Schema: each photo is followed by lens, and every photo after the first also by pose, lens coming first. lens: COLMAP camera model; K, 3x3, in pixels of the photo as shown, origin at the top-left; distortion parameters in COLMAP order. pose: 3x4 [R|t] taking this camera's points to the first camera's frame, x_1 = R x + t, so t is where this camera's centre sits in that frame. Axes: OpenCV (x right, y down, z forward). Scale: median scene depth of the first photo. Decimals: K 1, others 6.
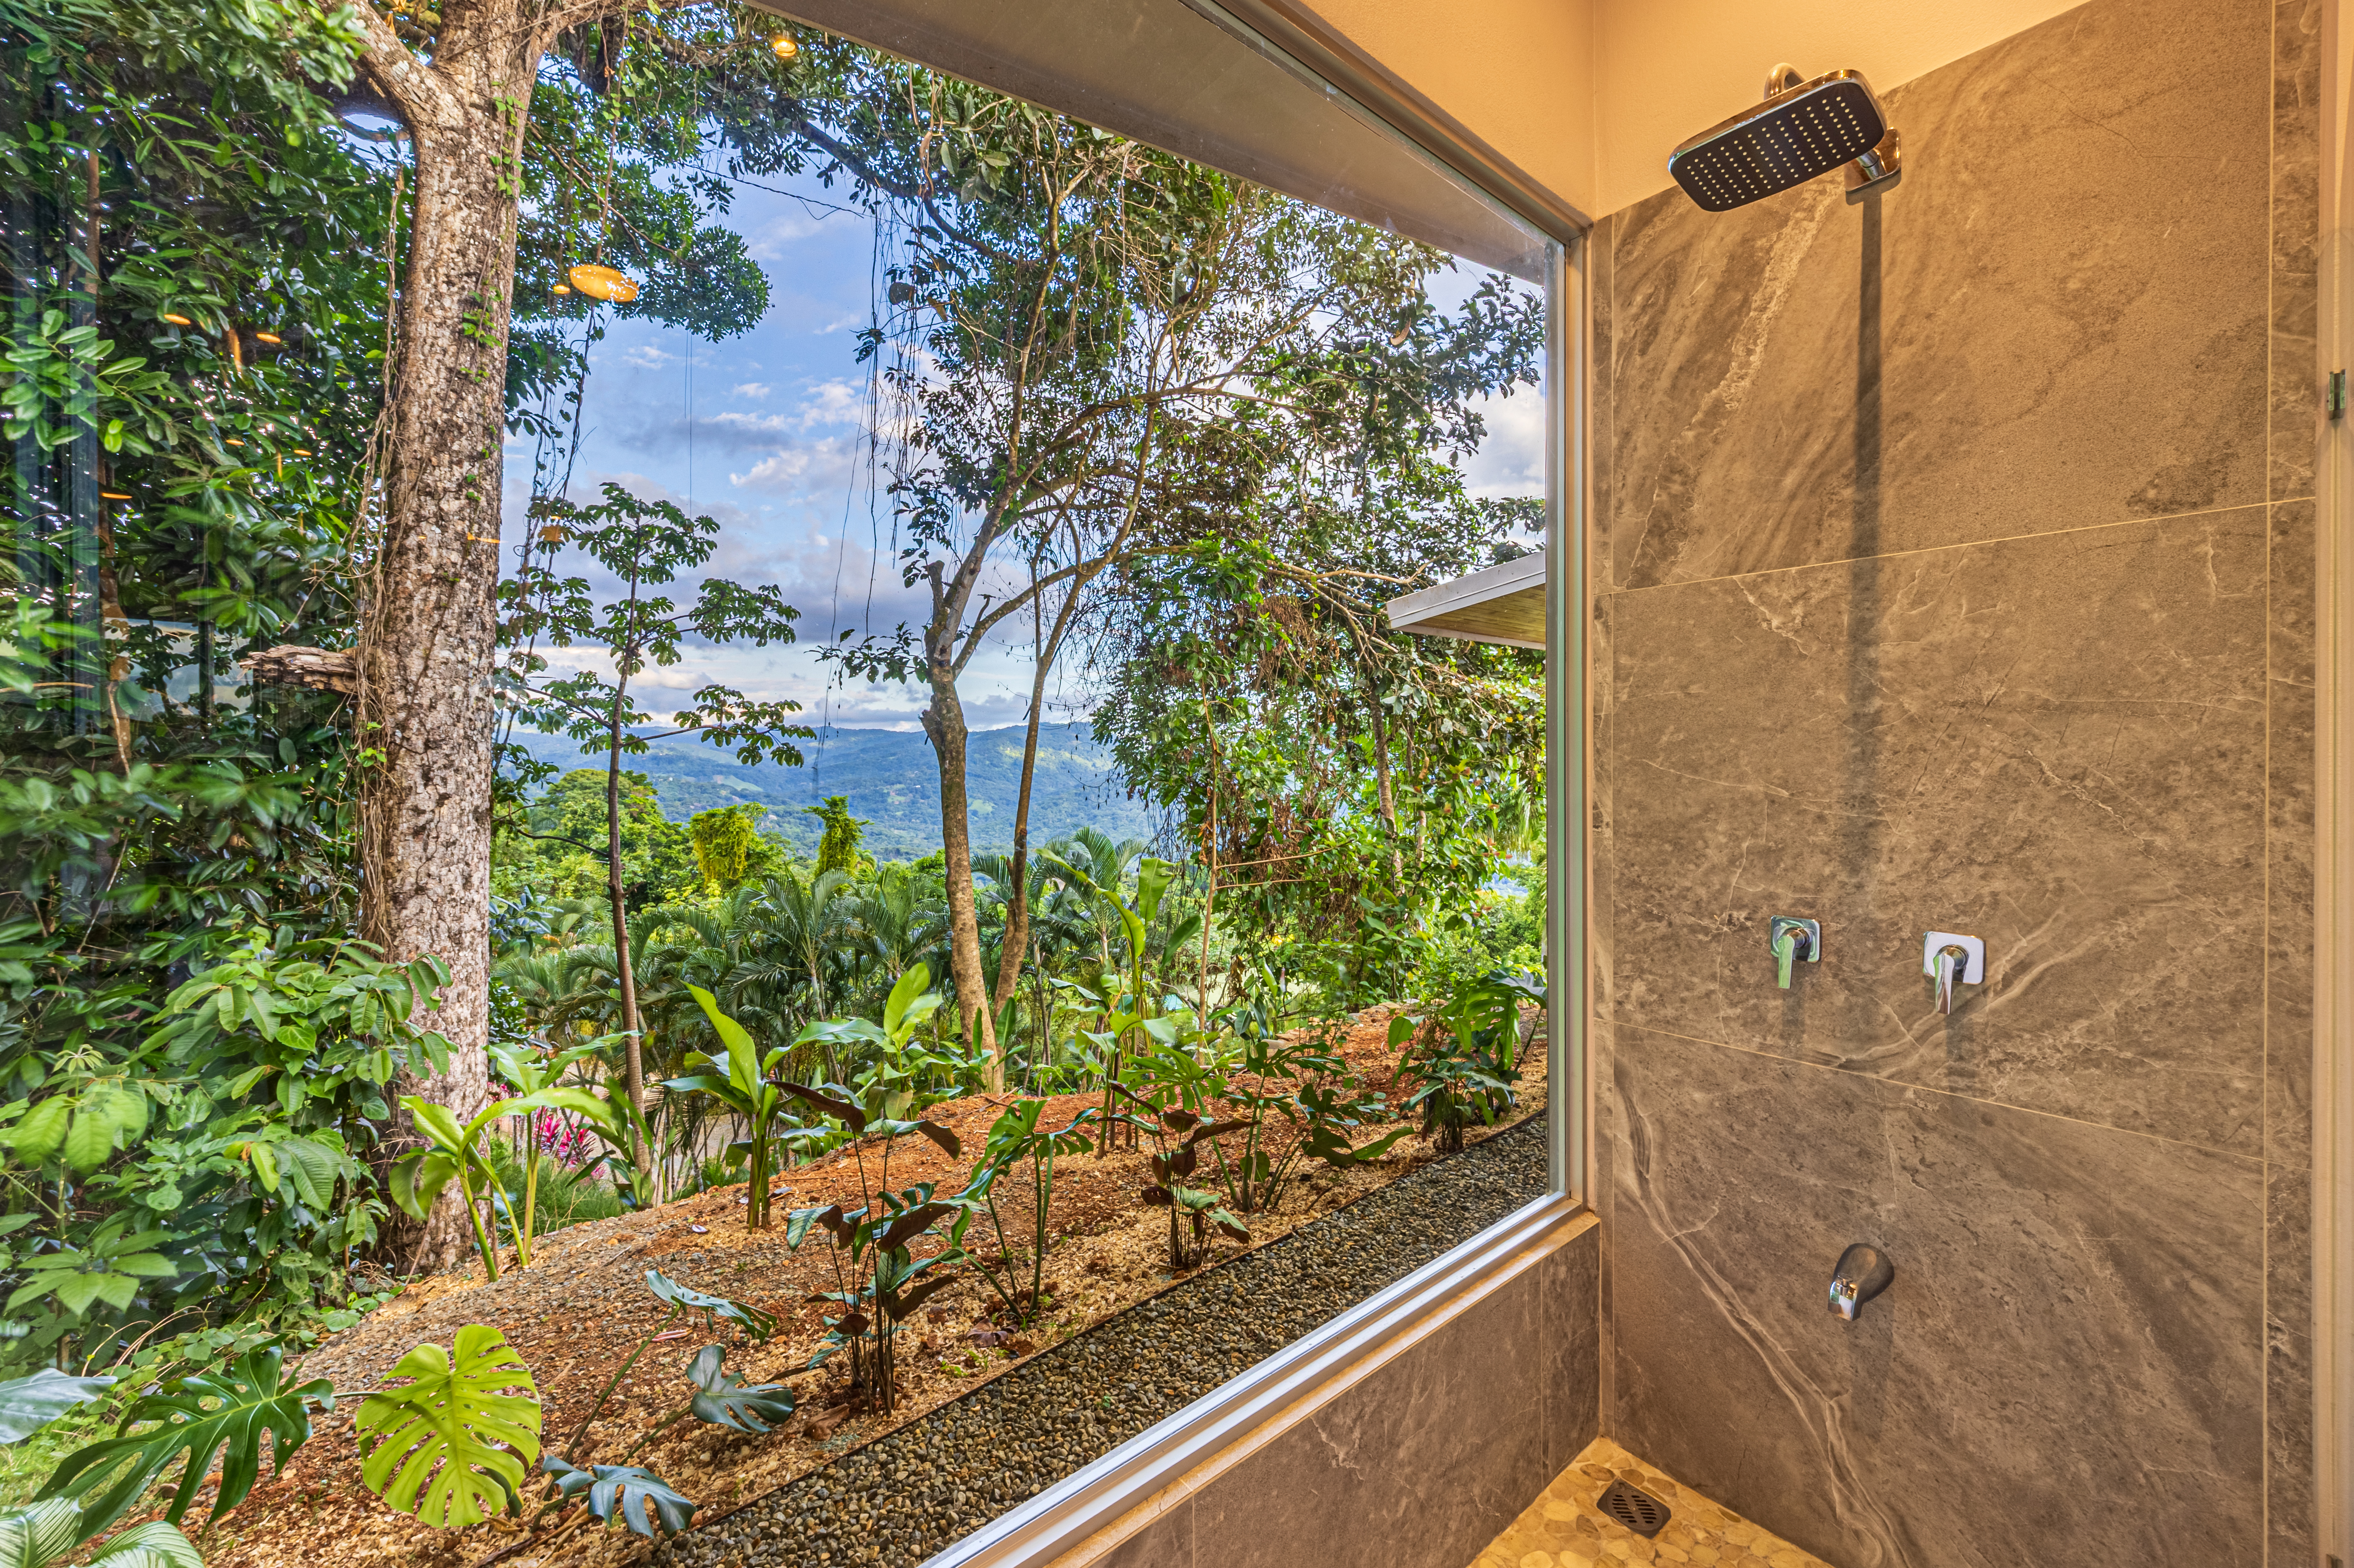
lens RADIAL K [[944.8, 0, 1182.3], [0, 944.8, 757.7], [0, 0, 1]] dist [0.002770, -0.000467]
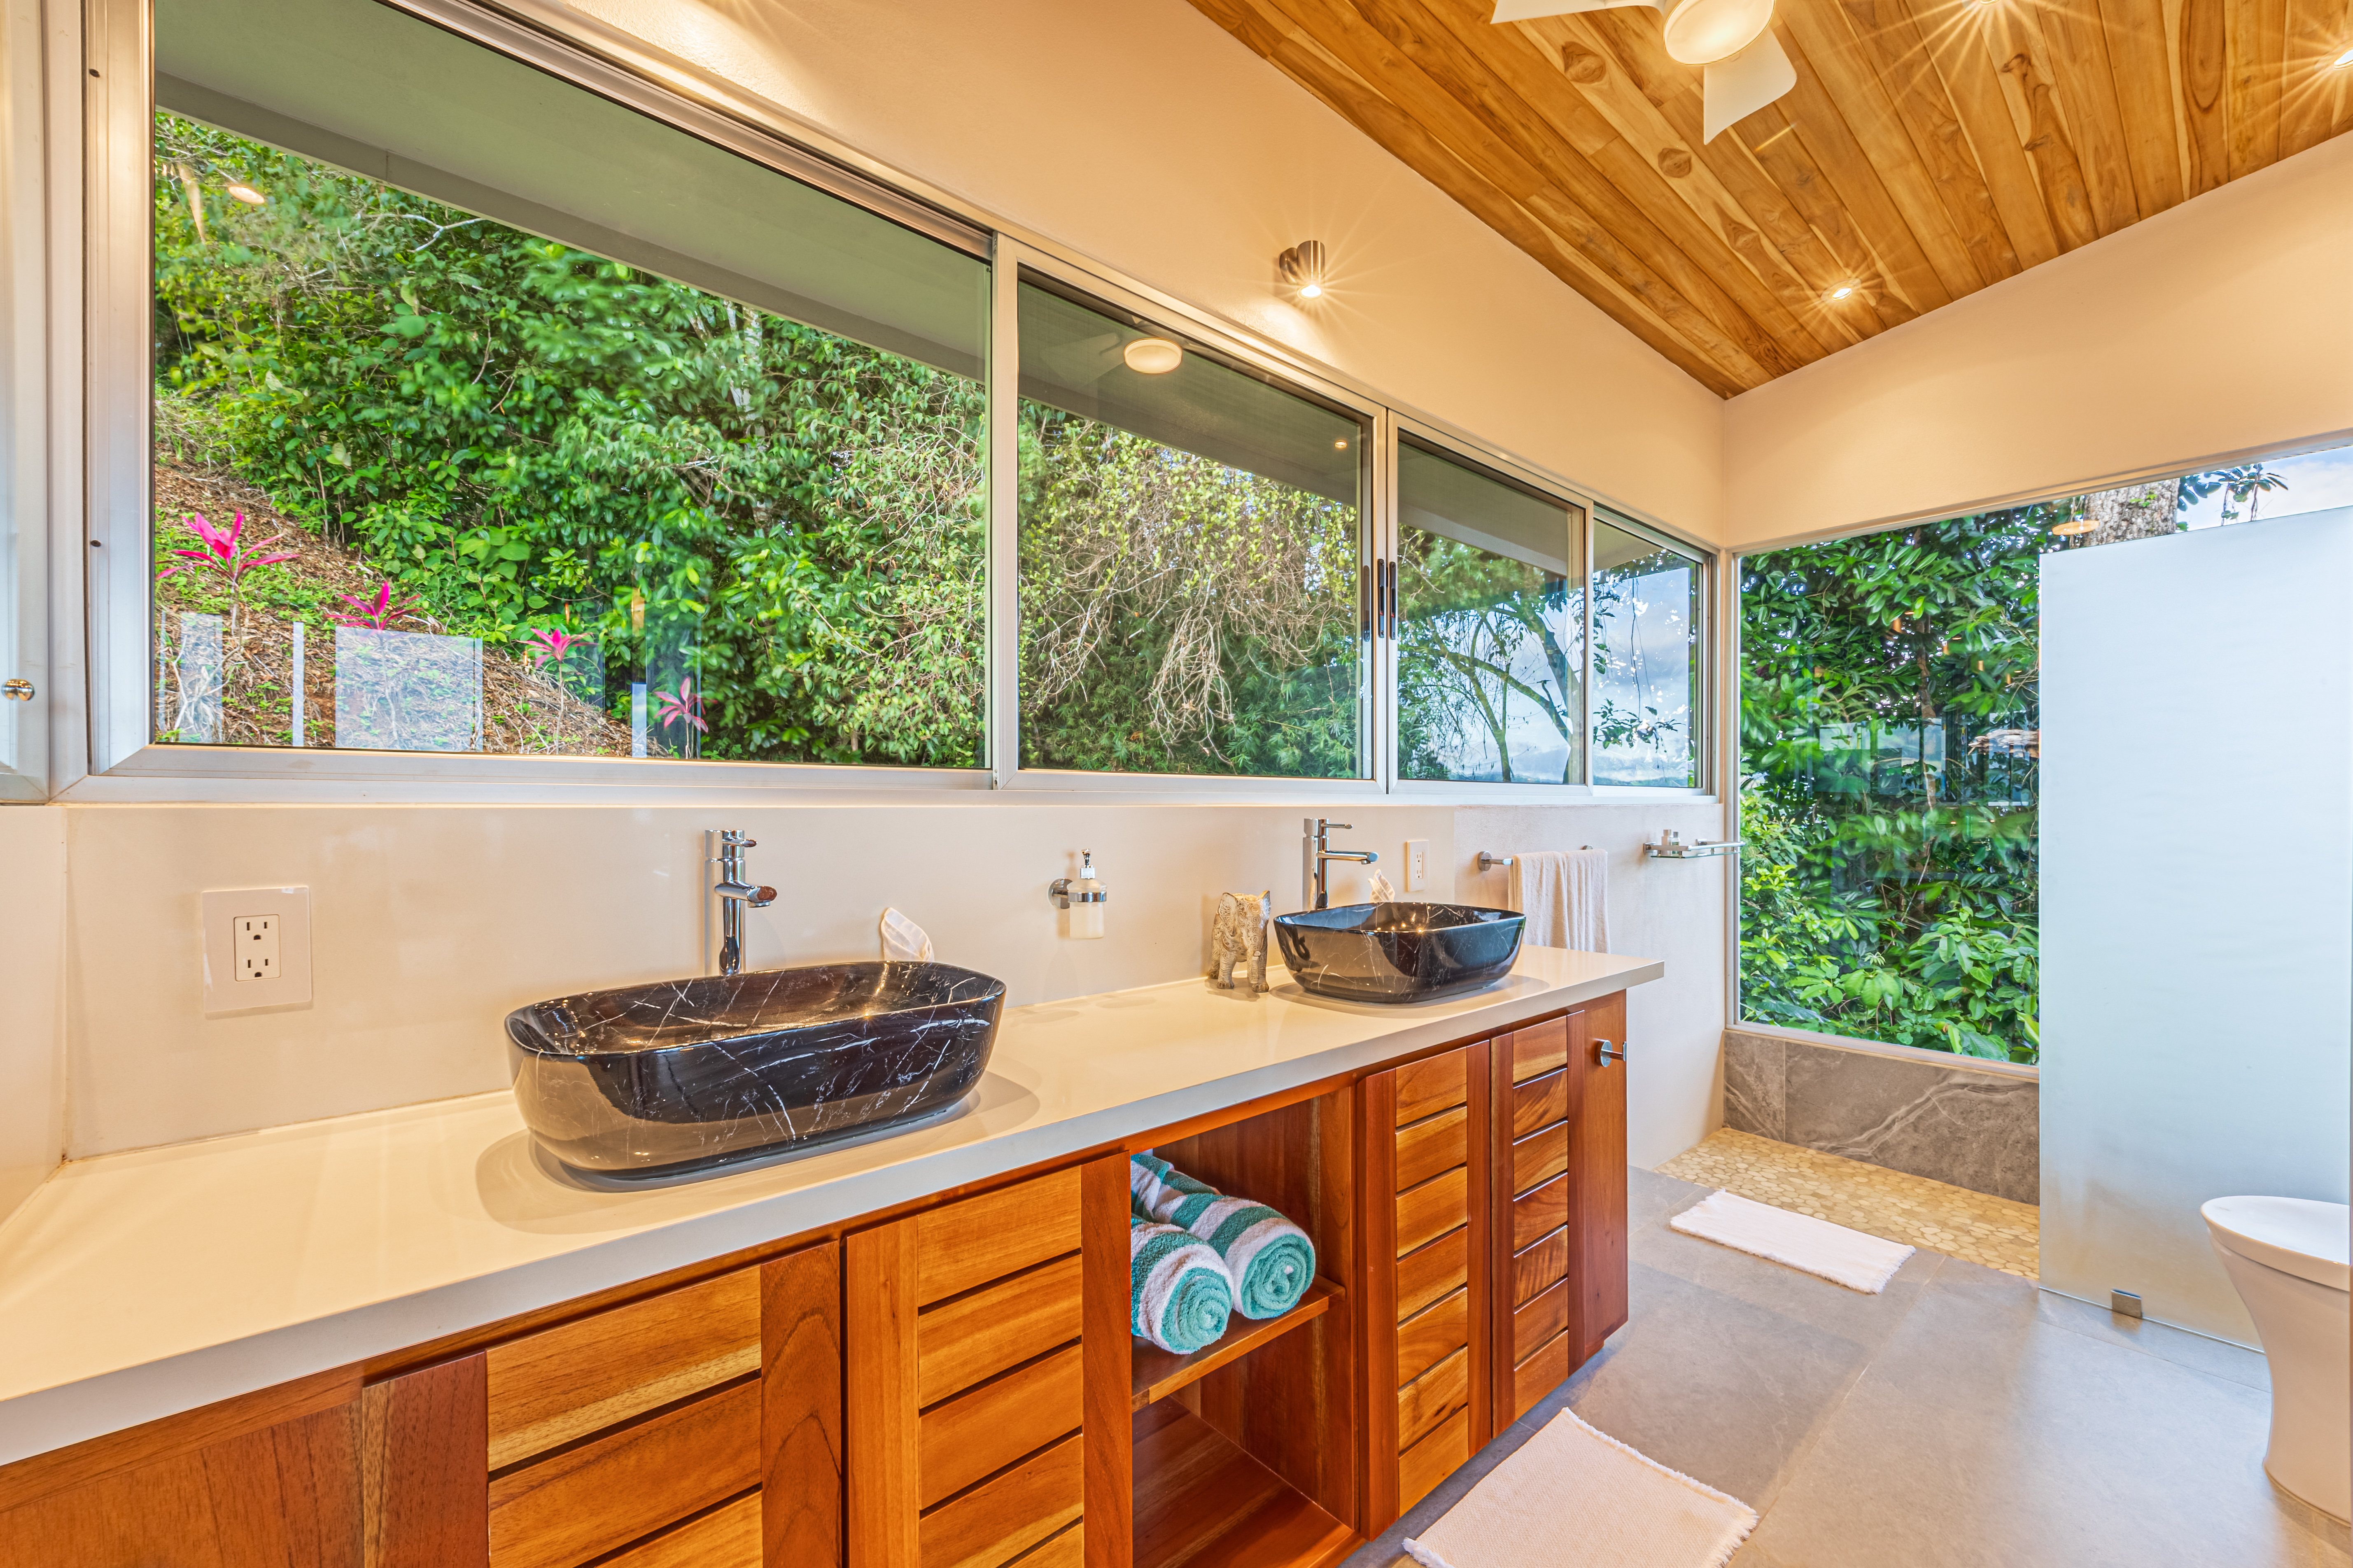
lens RADIAL K [[944.4, 0, 1181.0], [0, 944.4, 807.0], [0, 0, 1]] dist [0.002770, -0.000467]
pose [[0.007081, 0.003491, -0.999969, 0.408091], [-0.000355, 0.999994, 0.003488, -0.000267], [0.999975, 0.000330, 0.007082, -0.233871]]
